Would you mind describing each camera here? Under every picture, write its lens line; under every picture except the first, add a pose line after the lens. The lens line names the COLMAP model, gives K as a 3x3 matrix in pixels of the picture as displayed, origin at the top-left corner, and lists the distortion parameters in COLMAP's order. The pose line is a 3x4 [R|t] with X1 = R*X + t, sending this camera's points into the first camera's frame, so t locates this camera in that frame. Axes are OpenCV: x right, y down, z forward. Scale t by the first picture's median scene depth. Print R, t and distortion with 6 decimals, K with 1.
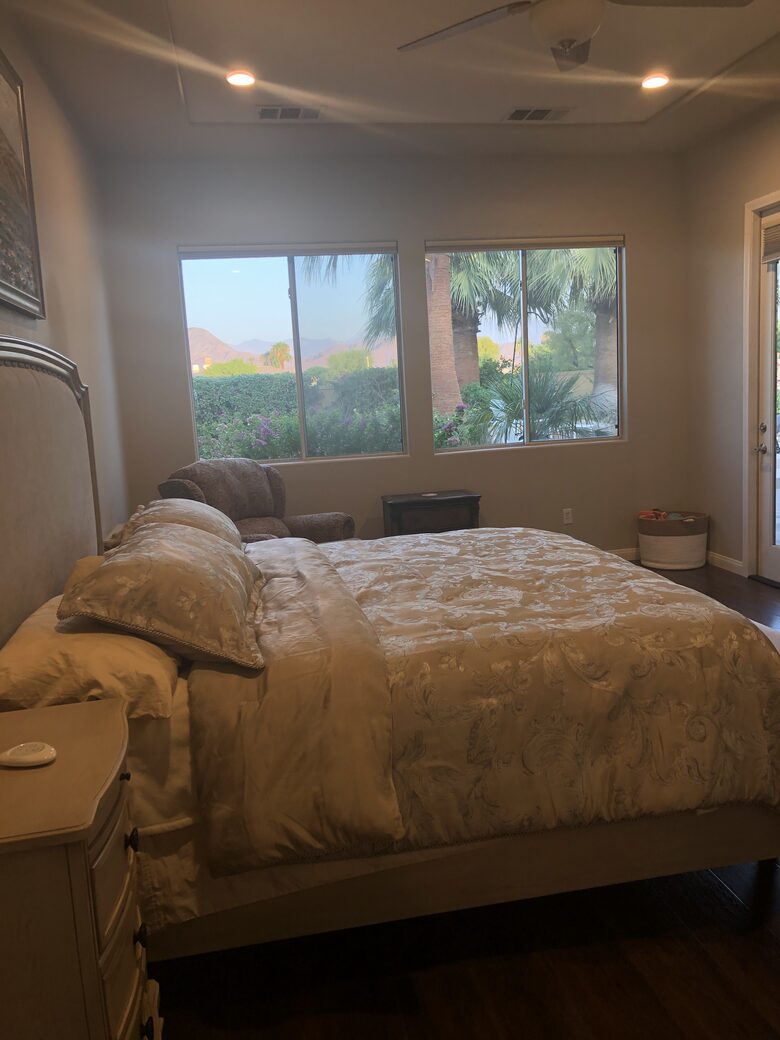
lens RADIAL K [[838.8, 0, 390.0], [0, 838.8, 520.0], [0, 0, 1]] dist [0.007310, 0.003842]
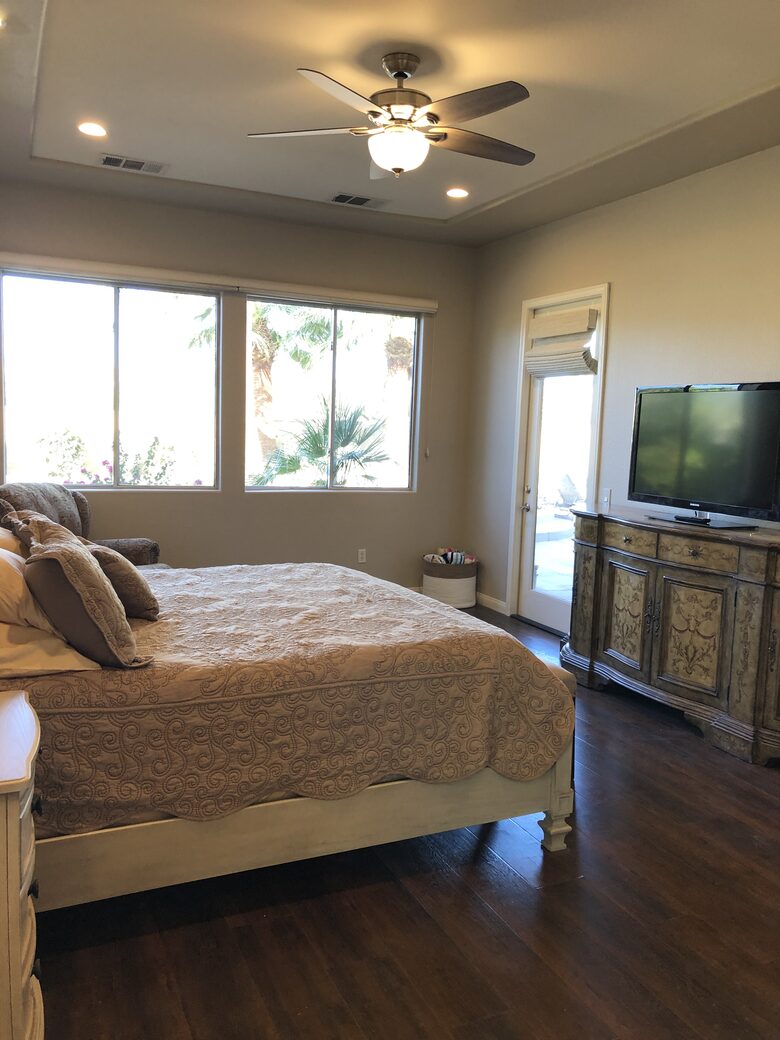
lens RADIAL K [[838.8, 0, 390.0], [0, 838.8, 520.0], [0, 0, 1]] dist [0.007310, 0.003842]
pose [[0.965119, 0.065486, 0.253489, -0.040782], [-0.055699, 0.997406, -0.045603, -0.003445], [-0.255818, 0.029893, 0.966263, -0.092030]]
